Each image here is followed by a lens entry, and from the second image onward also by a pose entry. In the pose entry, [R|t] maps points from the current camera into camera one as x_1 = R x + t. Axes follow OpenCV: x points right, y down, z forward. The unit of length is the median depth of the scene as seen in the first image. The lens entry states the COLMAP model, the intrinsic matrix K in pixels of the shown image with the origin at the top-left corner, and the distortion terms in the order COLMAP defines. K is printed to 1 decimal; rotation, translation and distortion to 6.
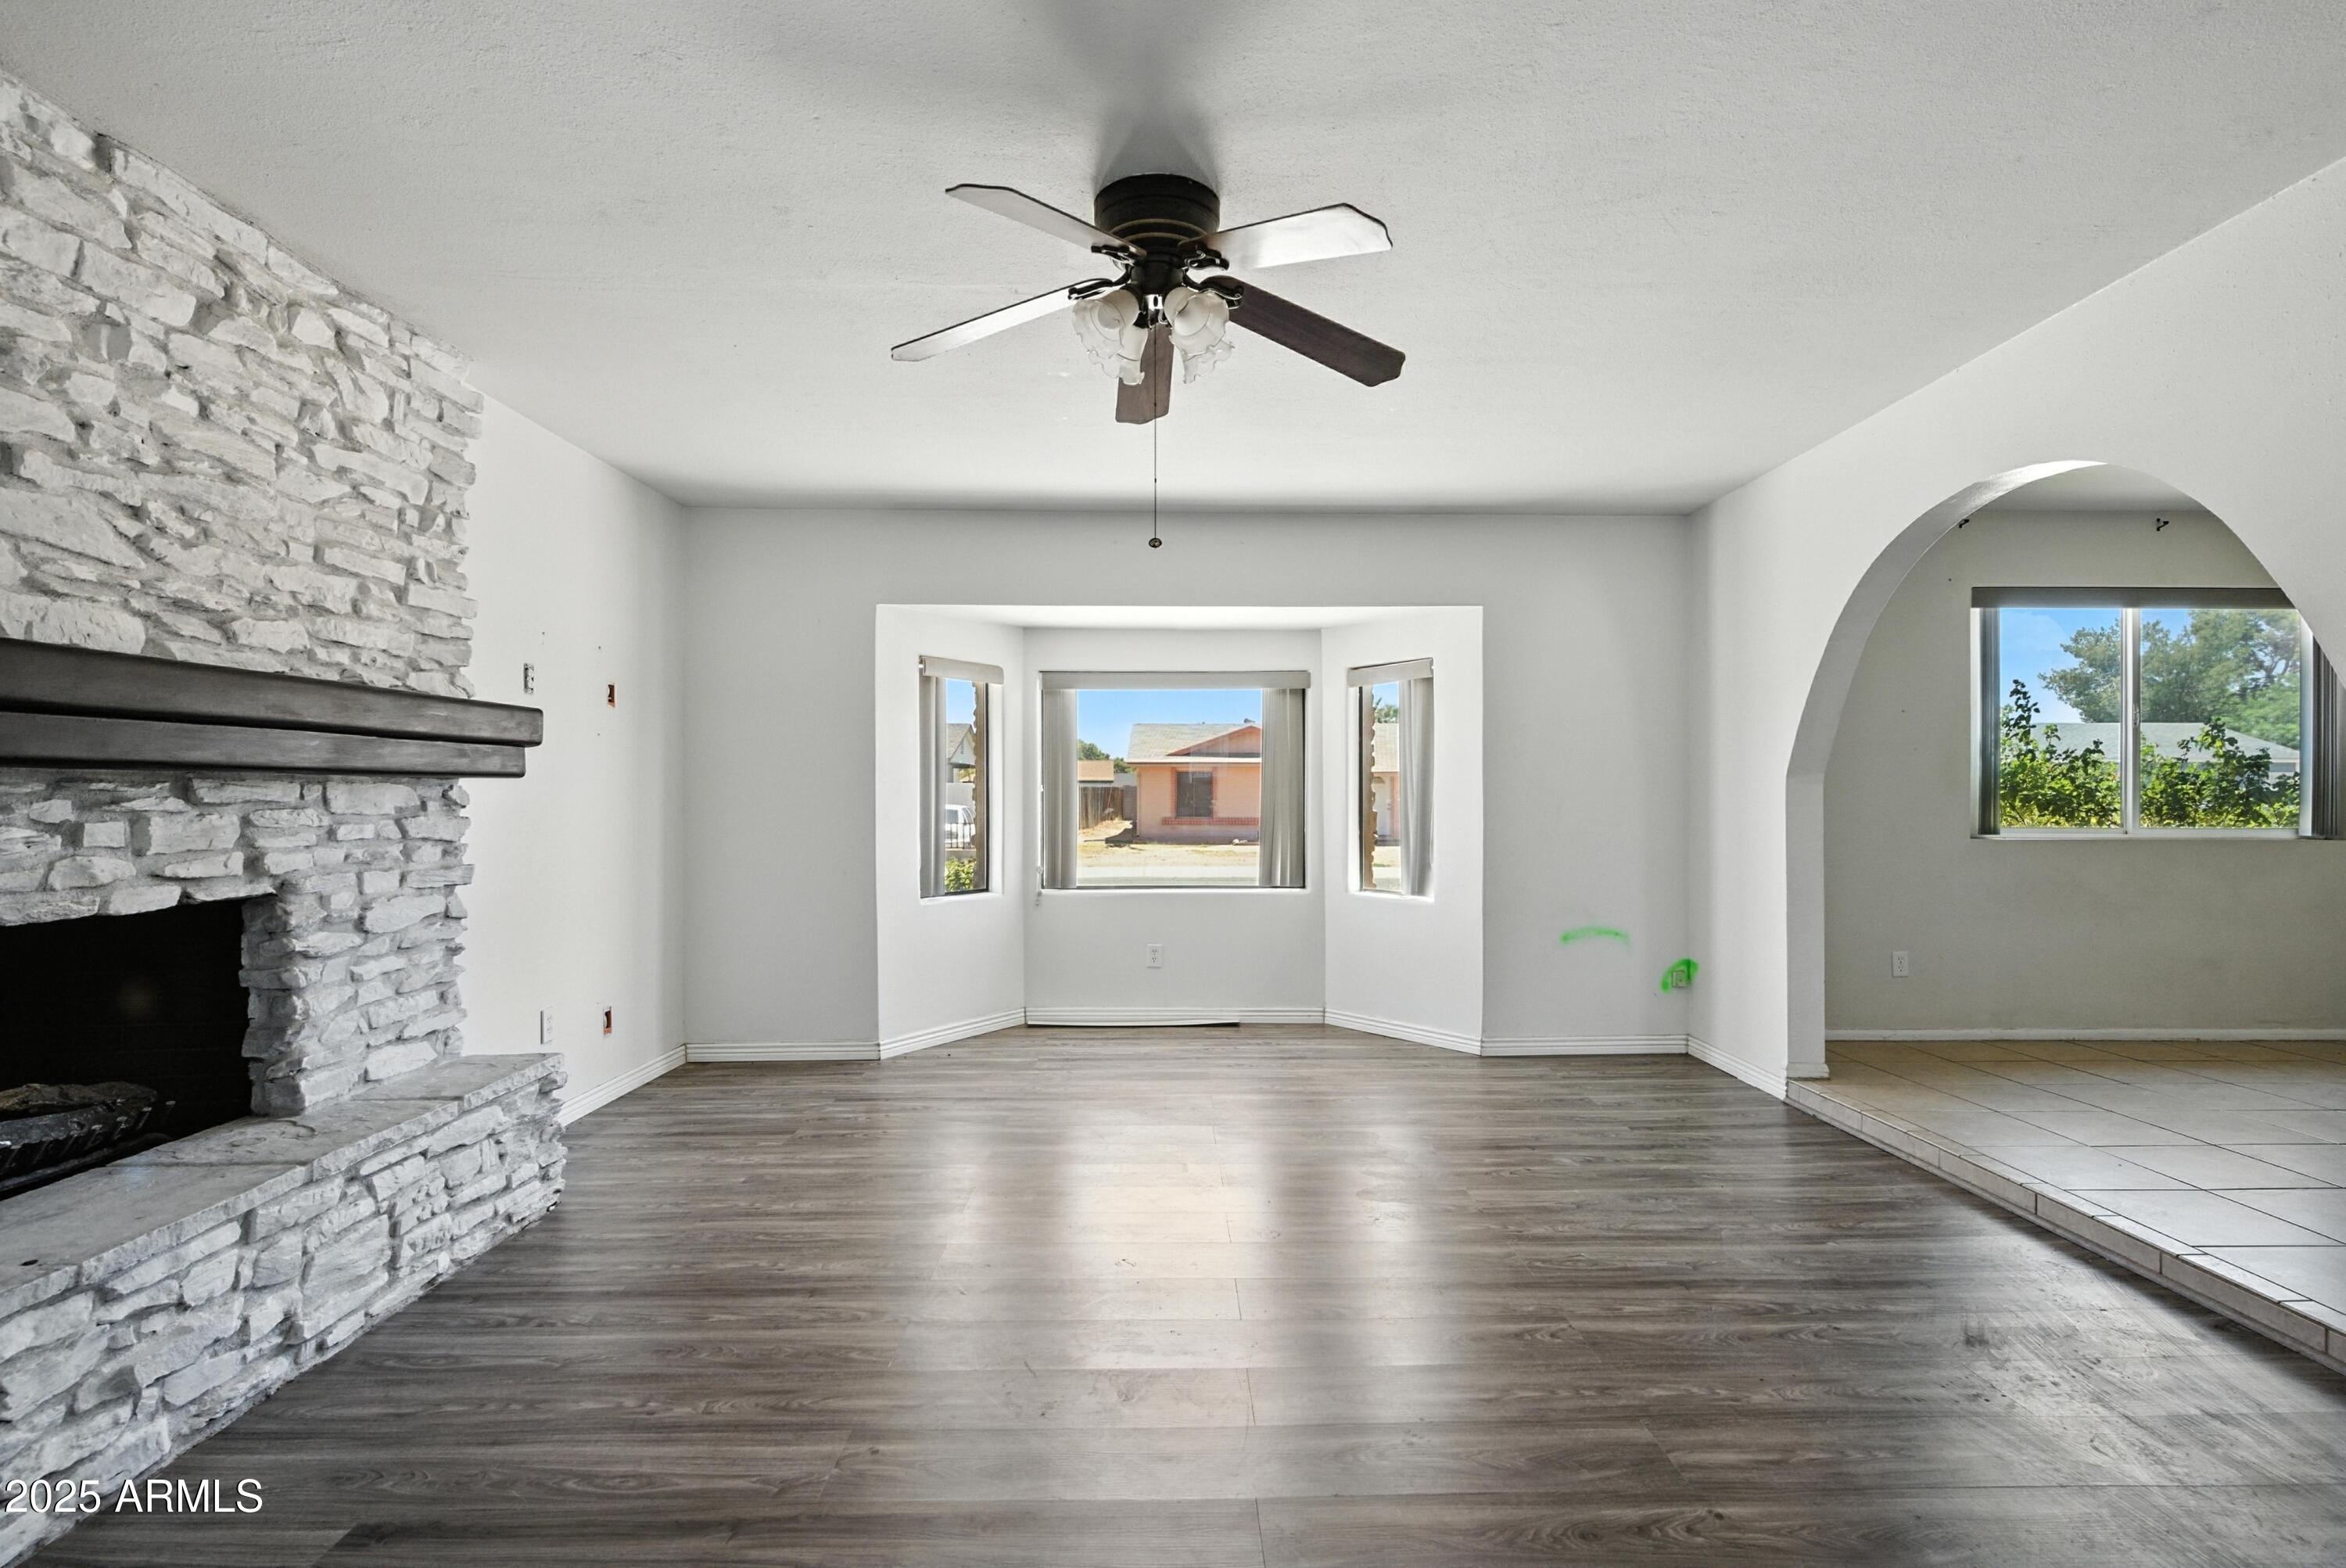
lens RADIAL K [[1140.7, 0, 1174.3], [0, 1140.7, 794.9], [0, 0, 1]] dist [0.001515, -0.000979]
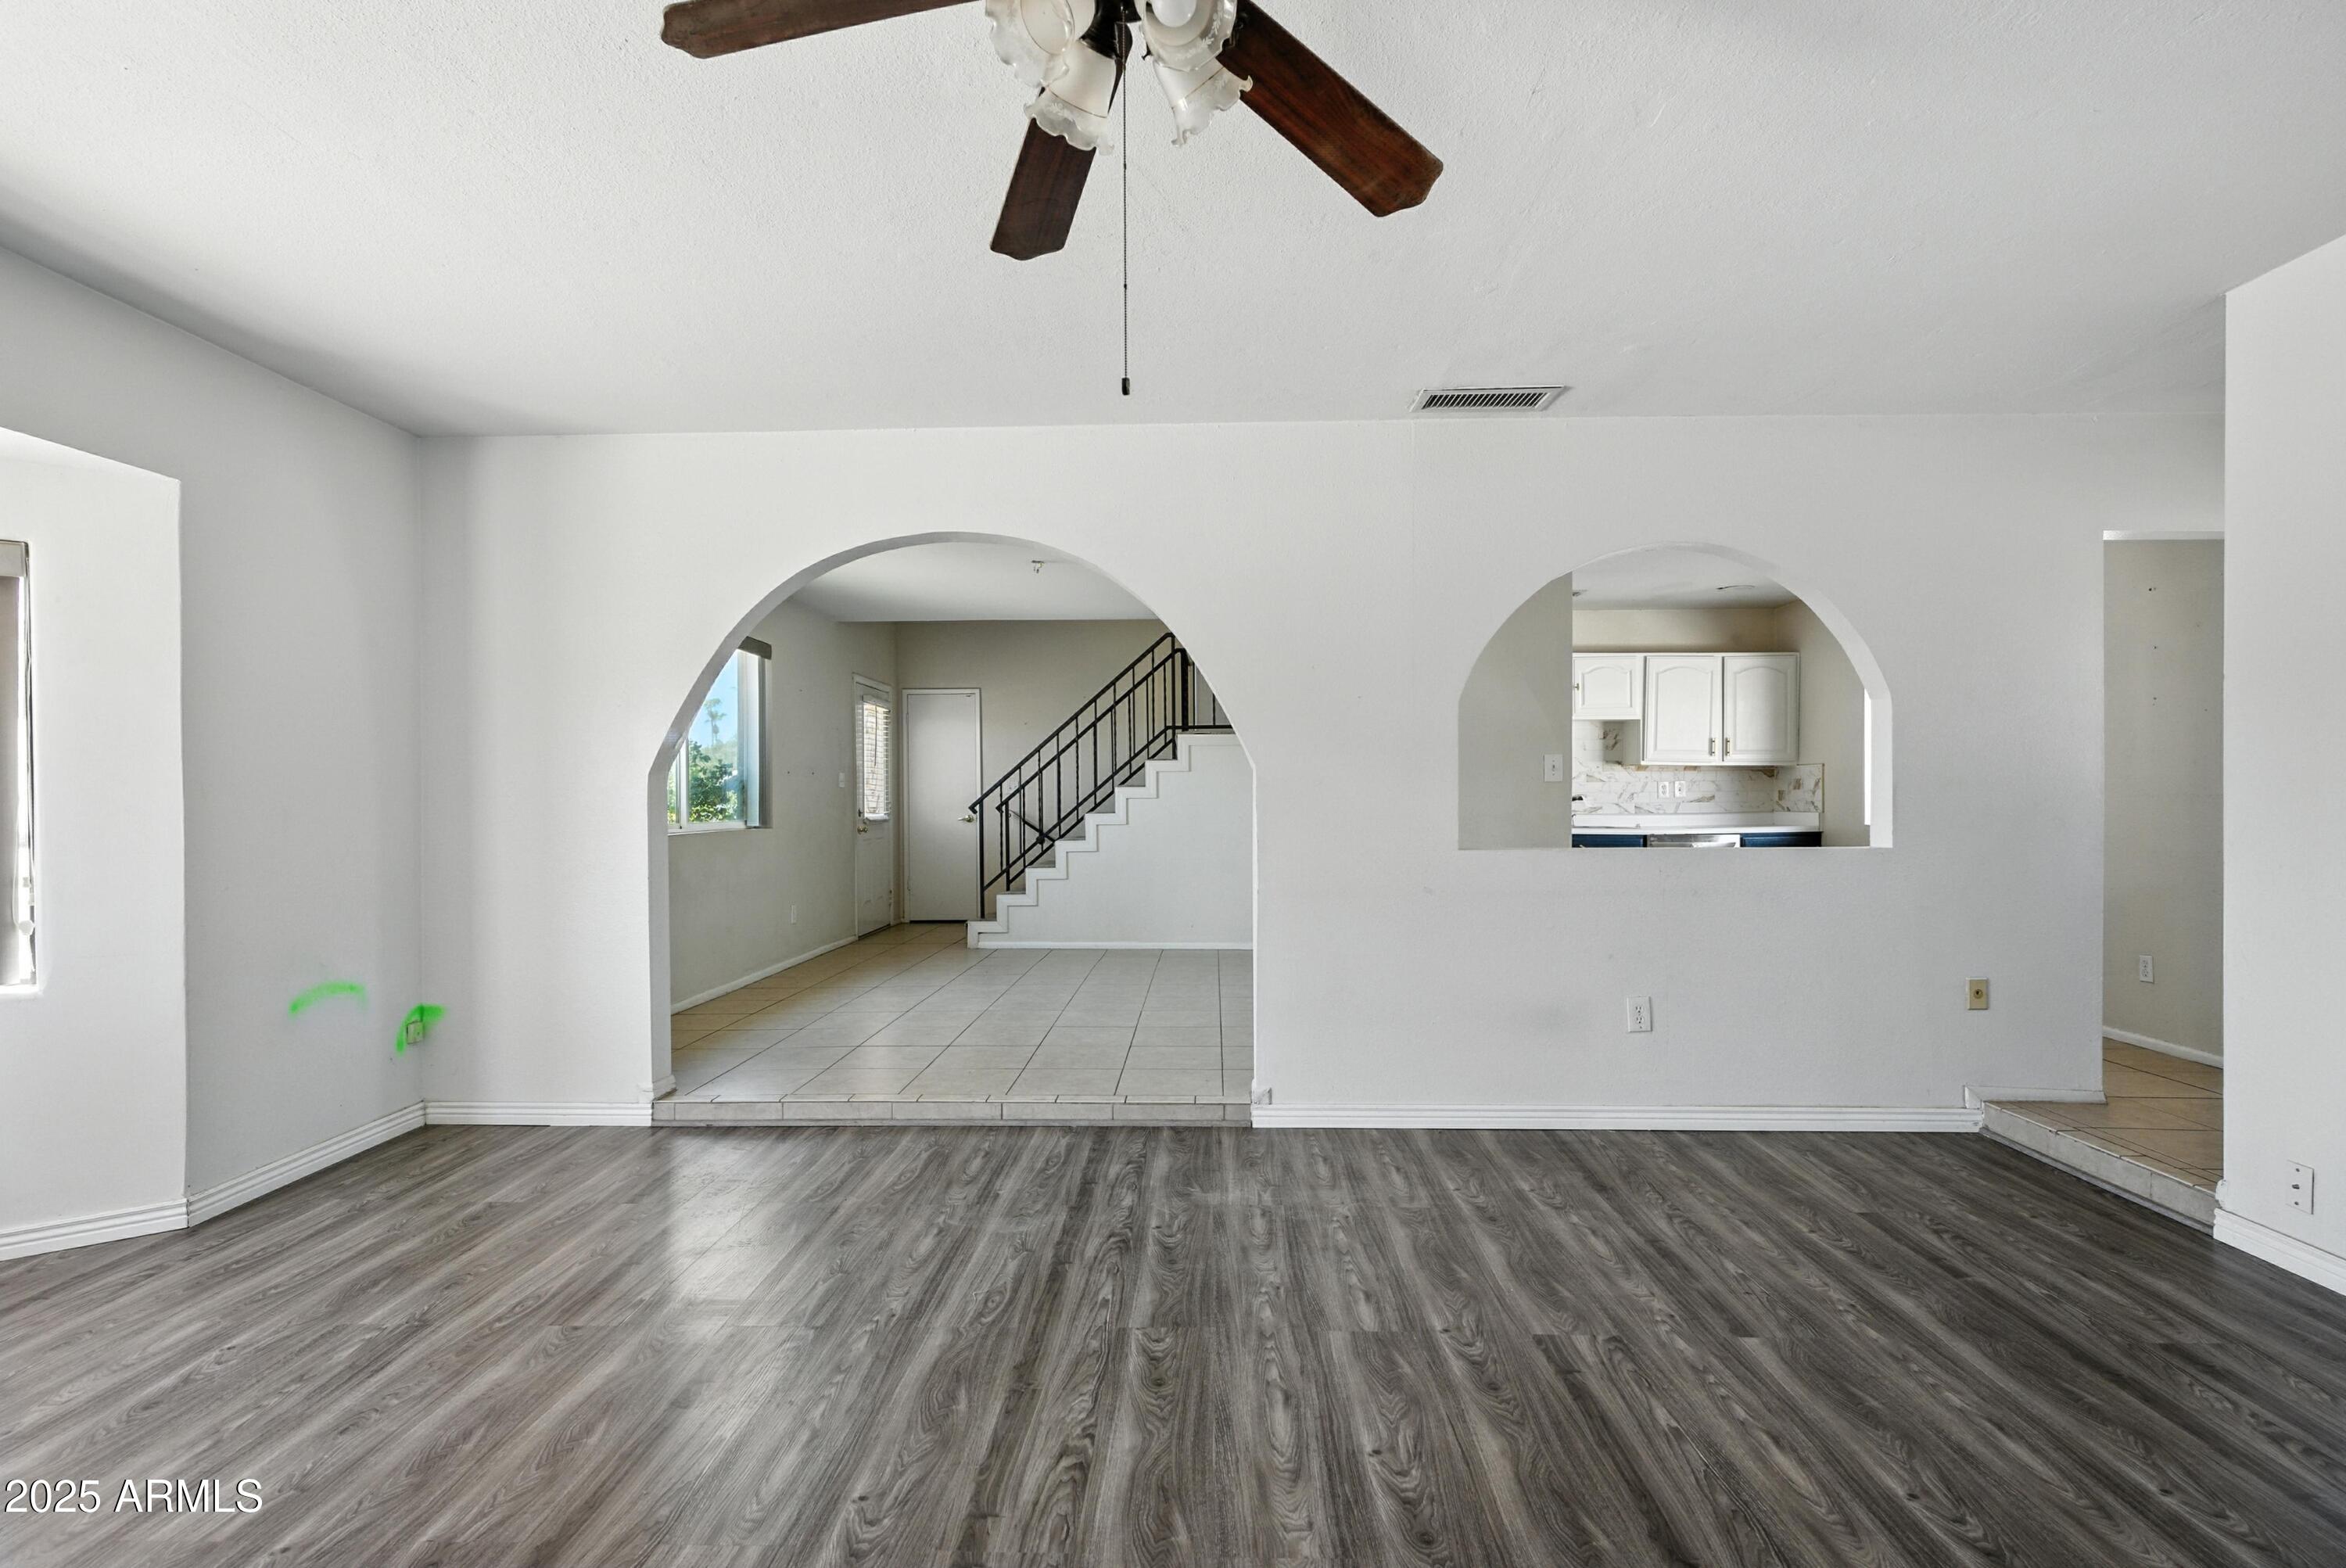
lens RADIAL K [[1140.7, 0, 1174.3], [0, 1140.7, 794.9], [0, 0, 1]] dist [0.001515, -0.000979]
pose [[0.041904, -0.000097, 0.999122, -0.567337], [0.004035, 0.999992, -0.000072, 0.003359], [-0.999113, 0.004034, 0.041904, 0.823353]]
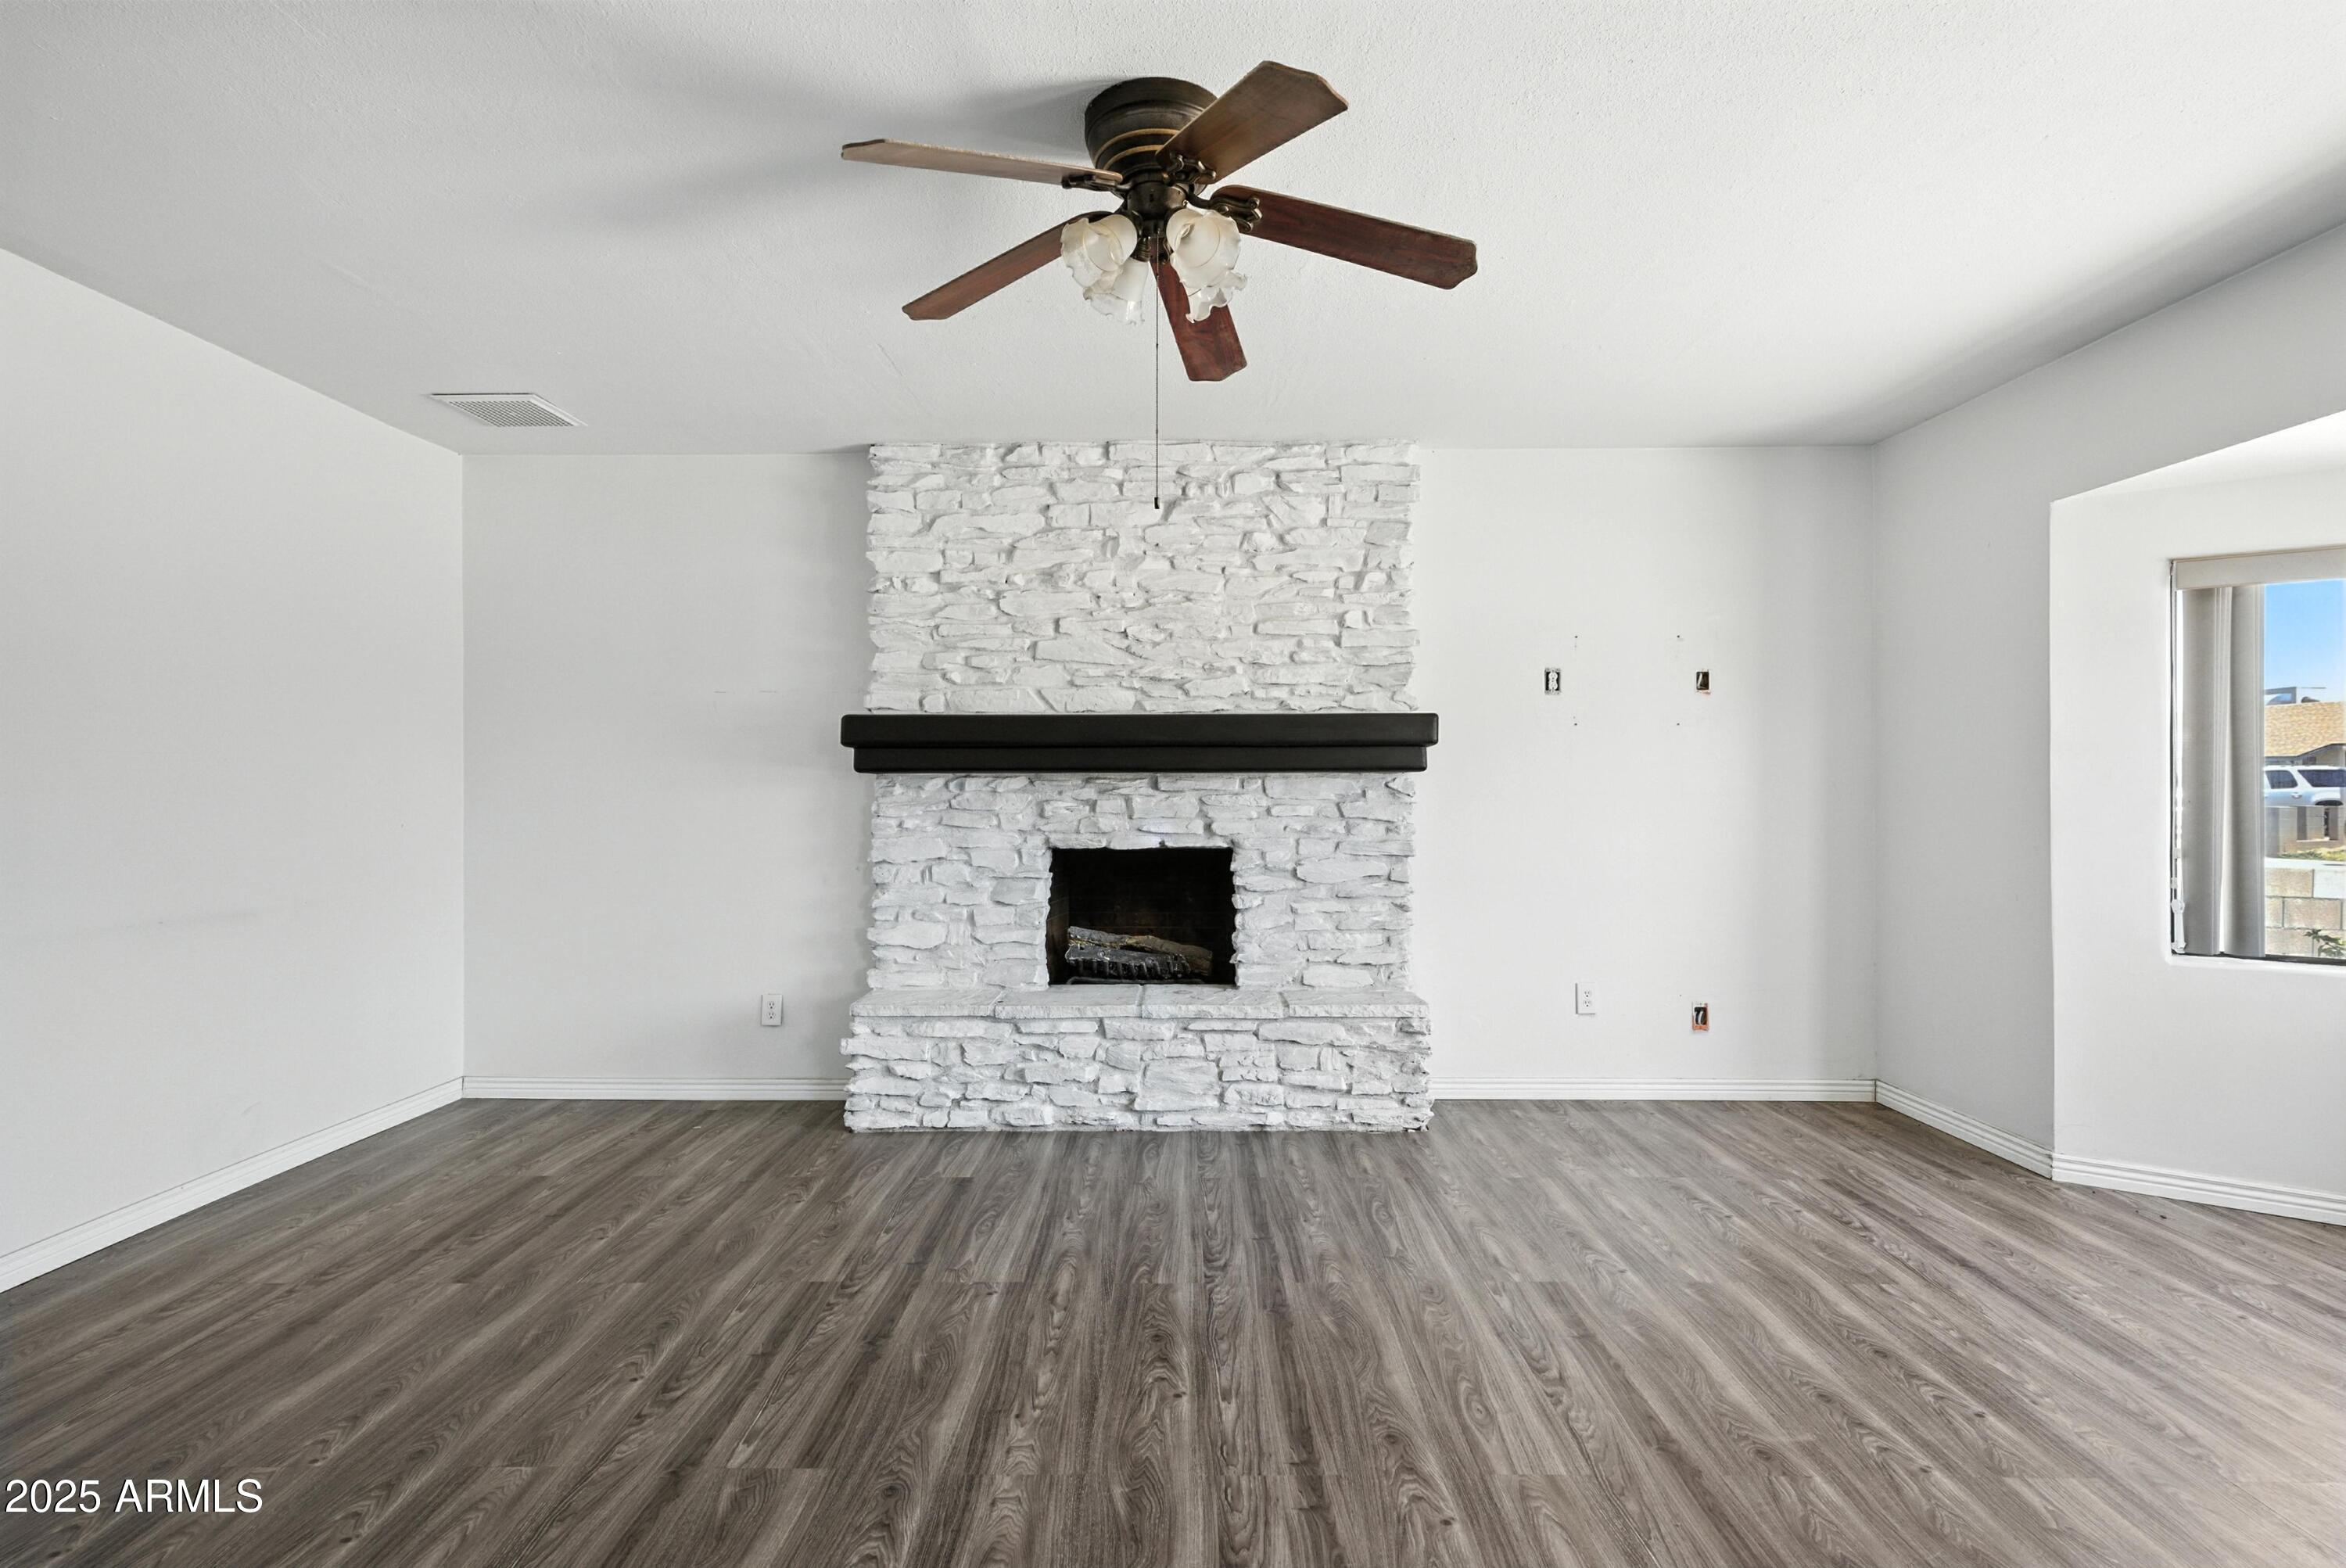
lens RADIAL K [[1115.7, 0, 1177.7], [0, 1115.7, 774.4], [0, 0, 1]] dist [0.029083, -0.030587]
pose [[-0.010257, -0.005801, -0.999931, 0.735666], [0.001300, 0.999982, -0.005815, -0.006293], [0.999947, -0.001360, -0.010250, 0.890132]]
